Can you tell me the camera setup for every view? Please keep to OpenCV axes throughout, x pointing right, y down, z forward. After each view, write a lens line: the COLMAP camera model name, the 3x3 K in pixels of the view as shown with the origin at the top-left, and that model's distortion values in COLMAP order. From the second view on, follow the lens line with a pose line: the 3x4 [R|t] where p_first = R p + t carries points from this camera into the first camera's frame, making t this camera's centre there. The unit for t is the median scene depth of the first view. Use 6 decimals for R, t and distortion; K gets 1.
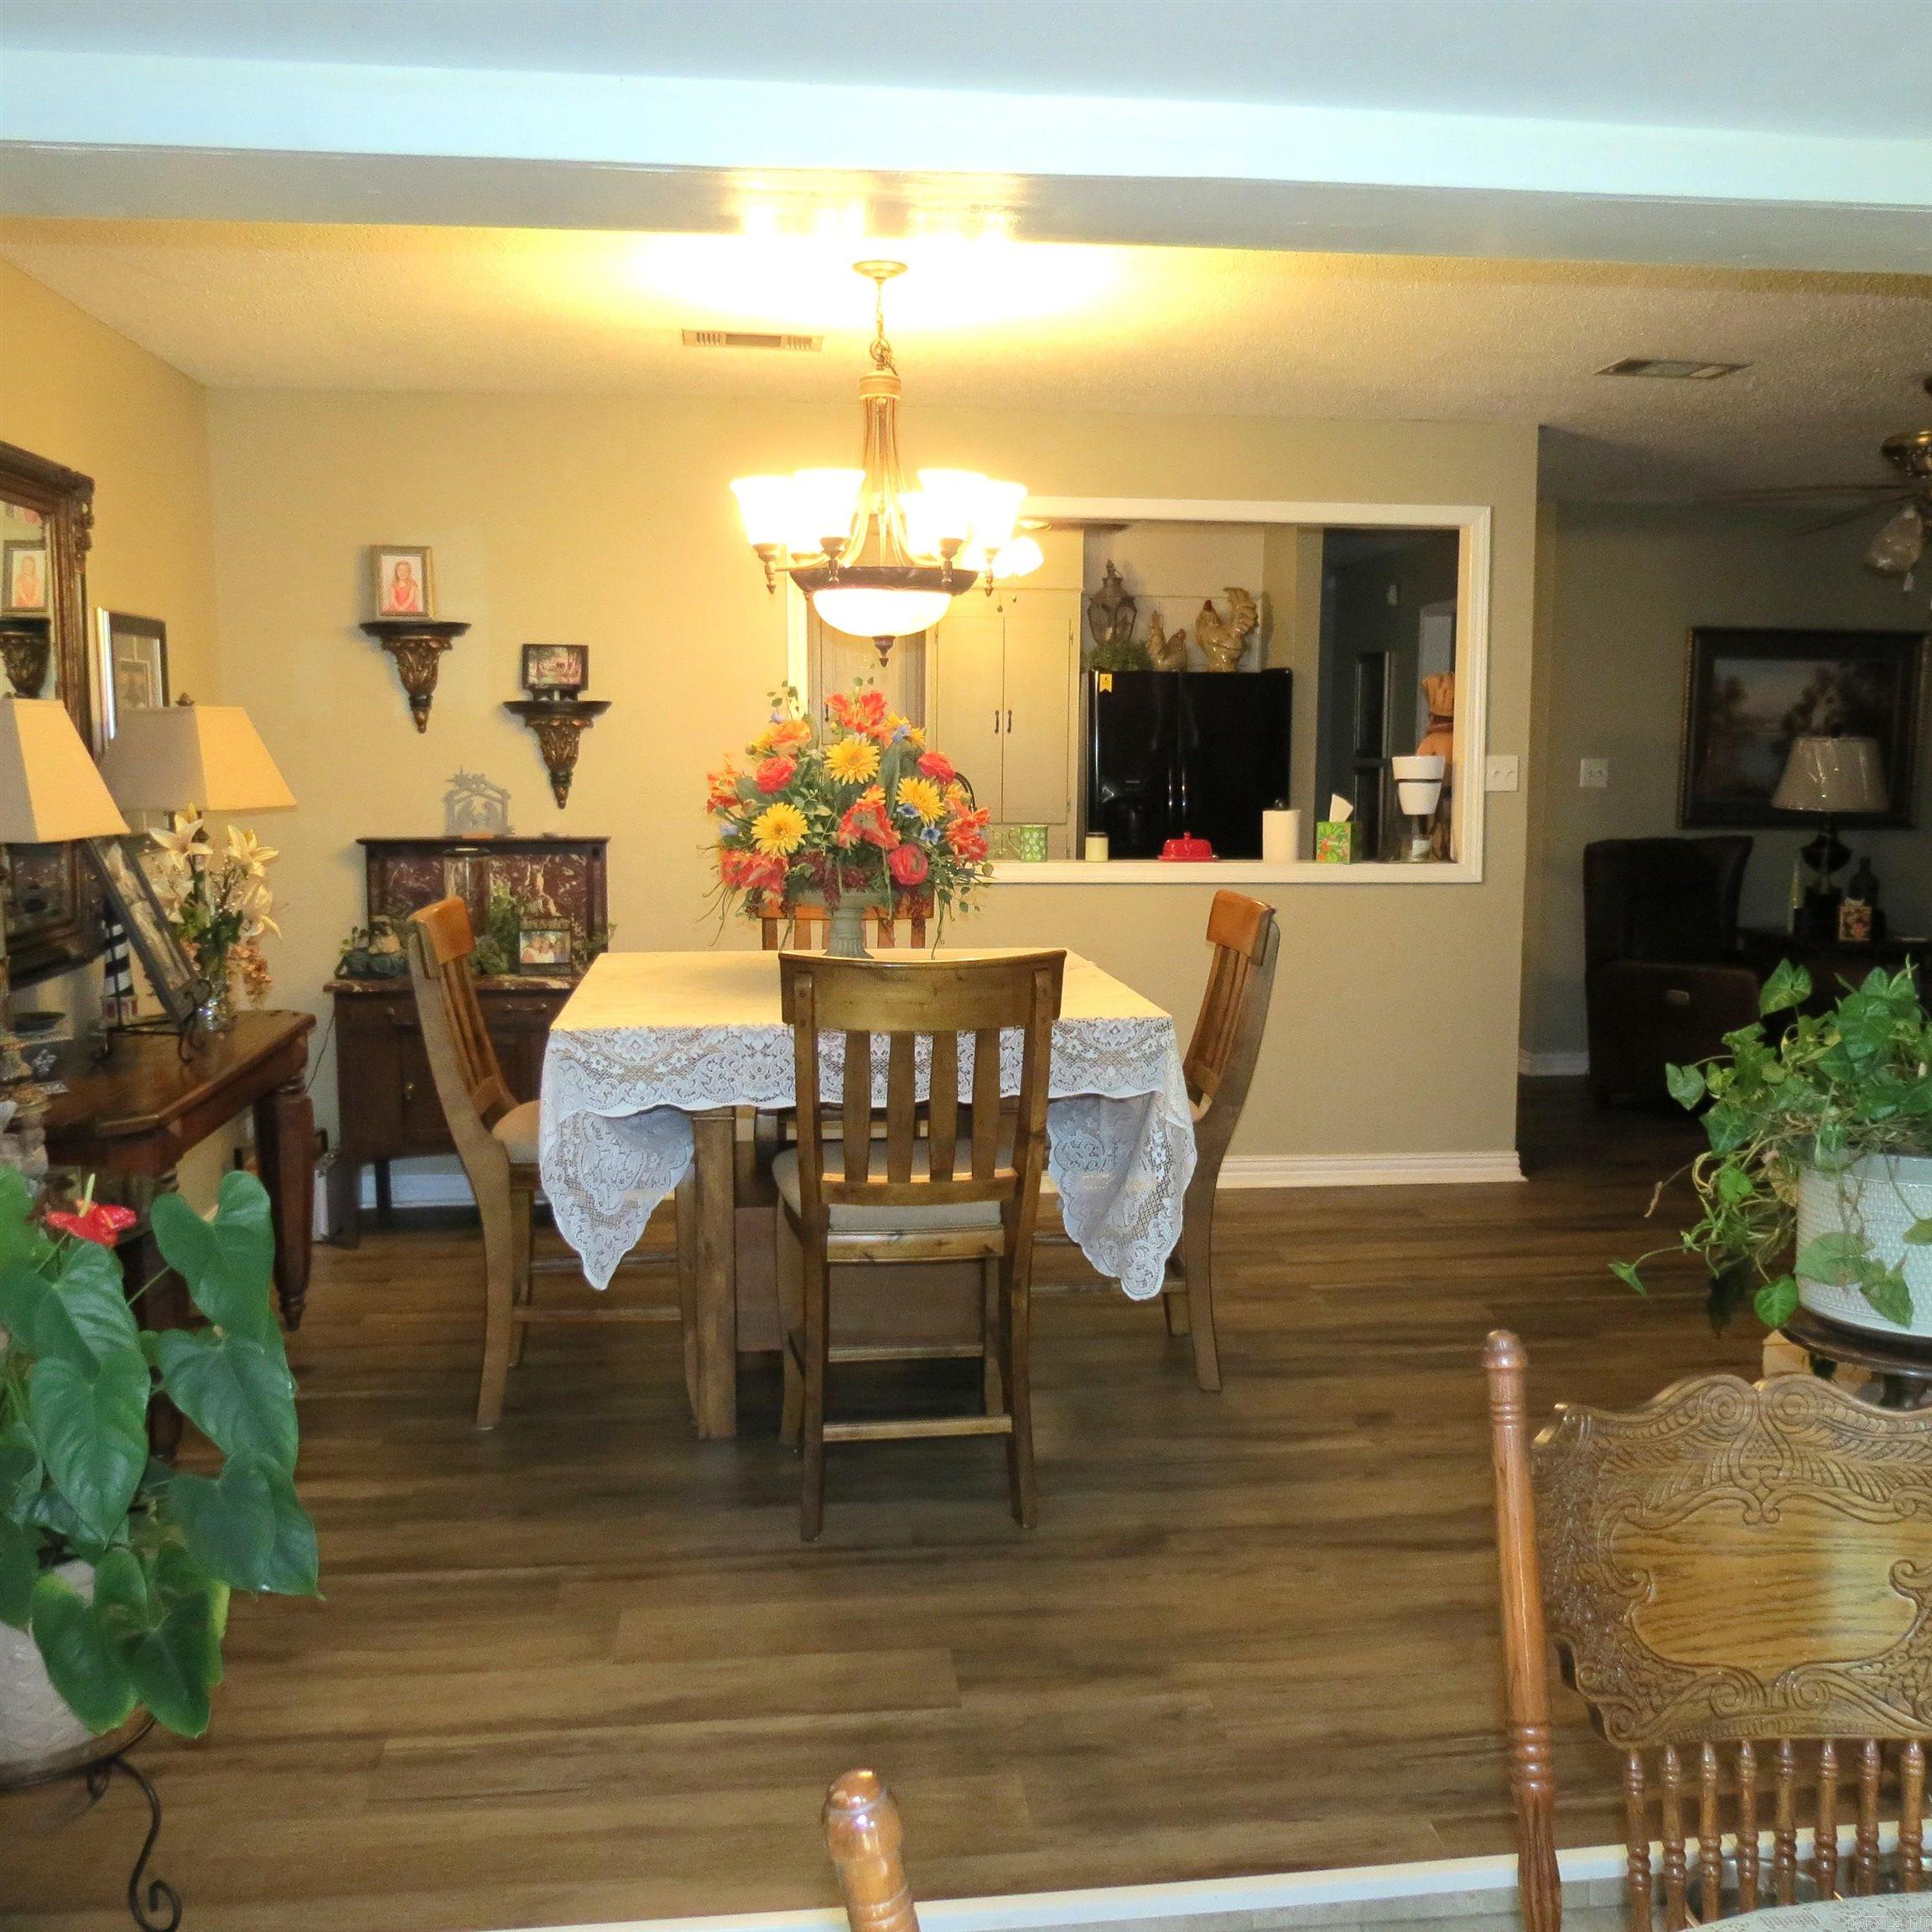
lens RADIAL K [[1833.8, 0, 966.0], [0, 1833.8, 966.0], [0, 0, 1]] dist [-0.046621, 0.034902]
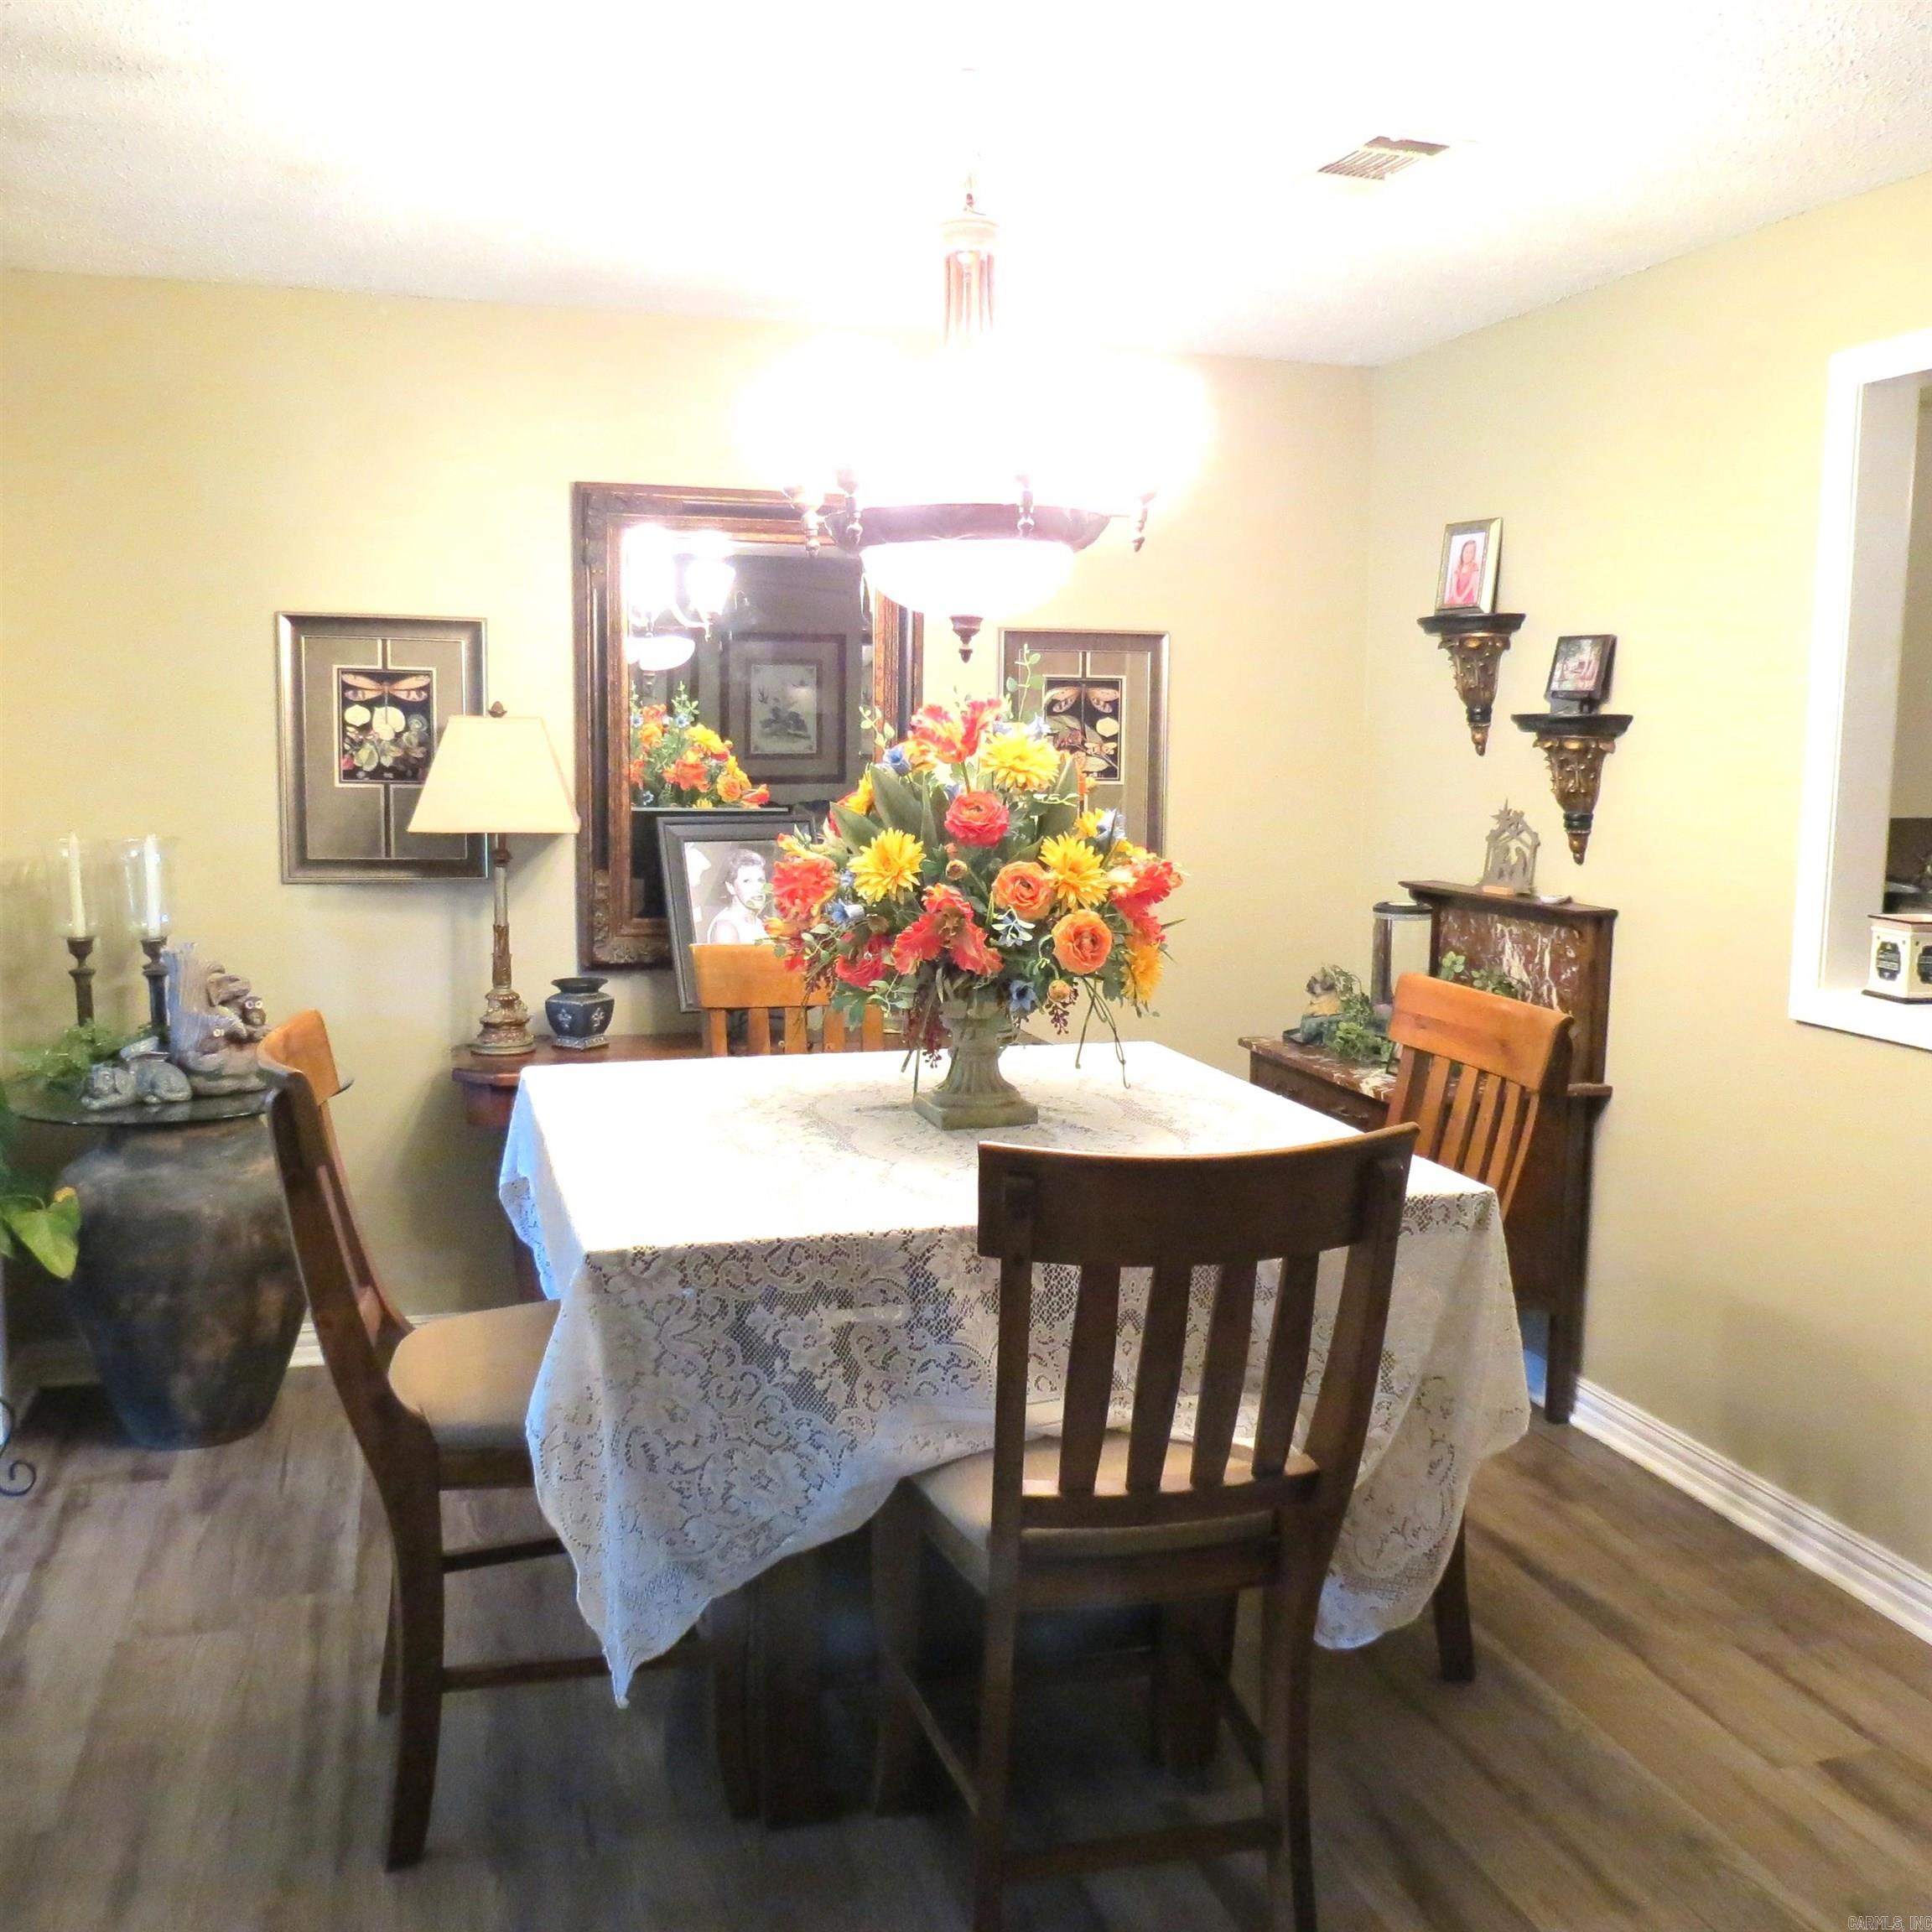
lens RADIAL K [[1833.8, 0, 966.0], [0, 1833.8, 966.0], [0, 0, 1]] dist [-0.046621, 0.034902]
pose [[0.173821, 0.126662, -0.976598, 0.453457], [-0.135032, 0.985393, 0.103769, -0.091204], [0.975476, 0.113835, 0.188385, 0.654078]]
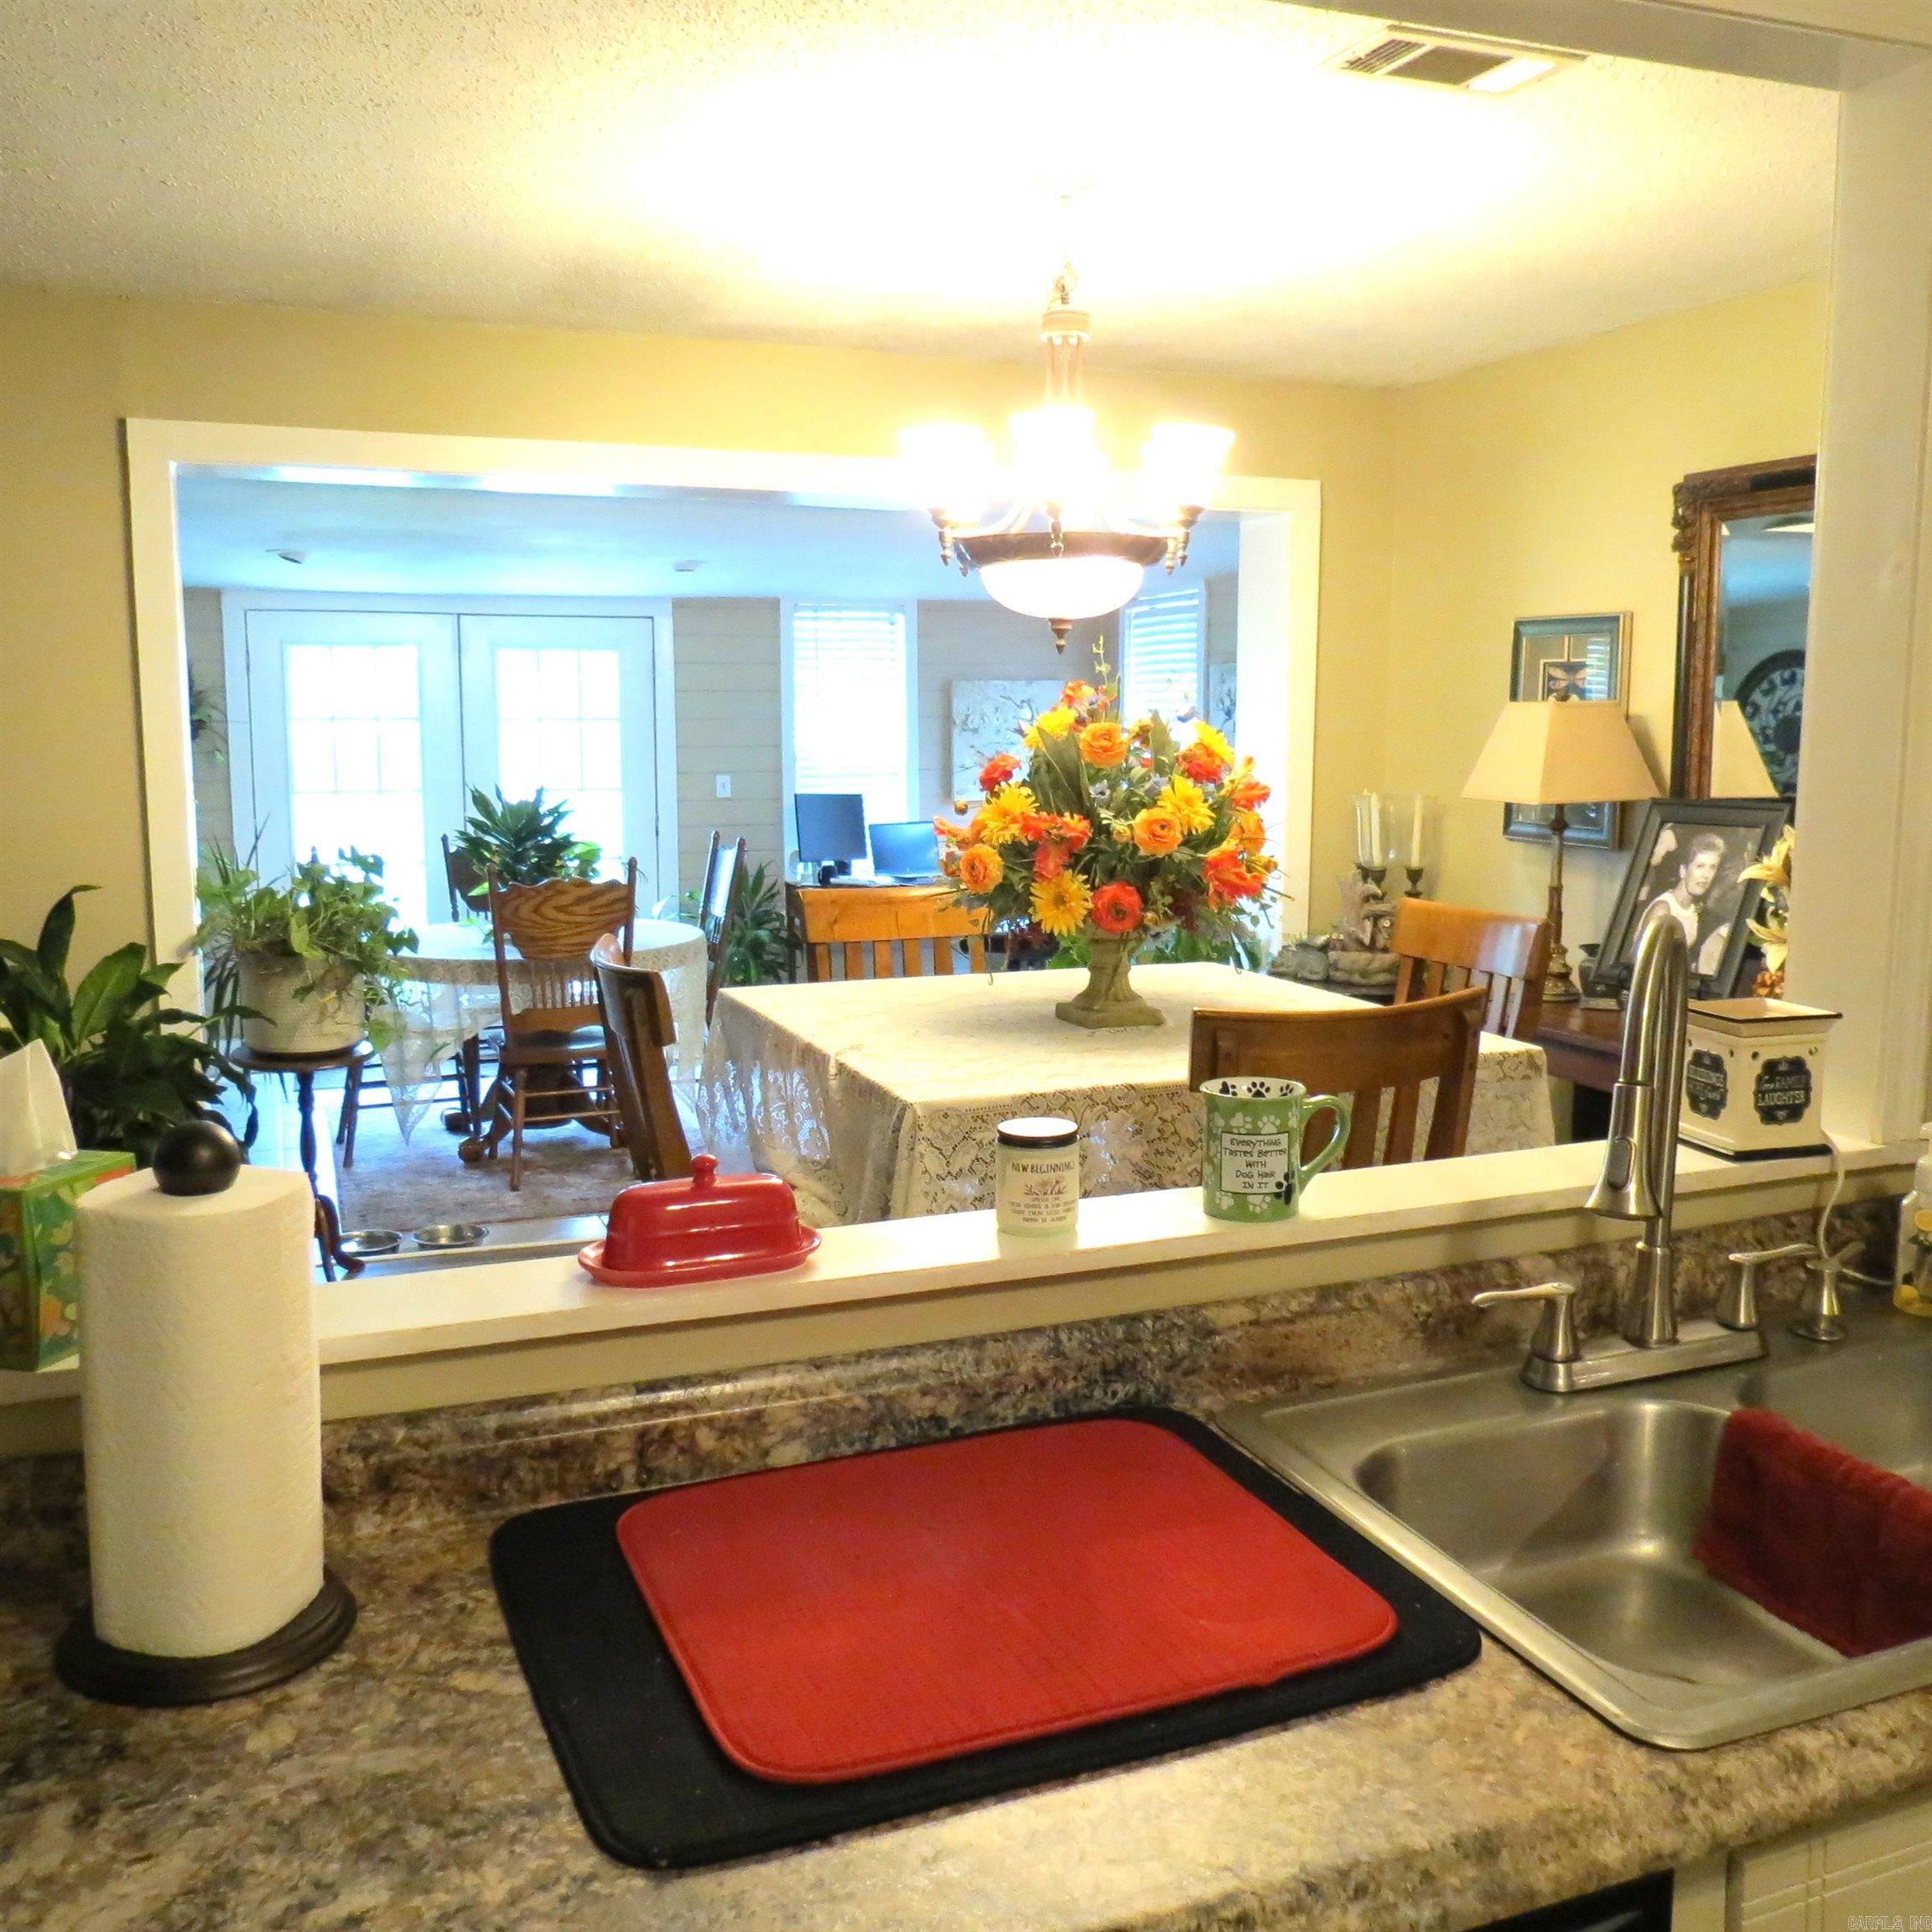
lens RADIAL K [[1833.8, 0, 966.0], [0, 1833.8, 966.0], [0, 0, 1]] dist [-0.046621, 0.034902]
pose [[-0.968548, 0.033820, -0.246517, 0.156861], [-0.031944, 0.965622, 0.257982, -0.178234], [0.246767, 0.257742, -0.934171, 1.343464]]
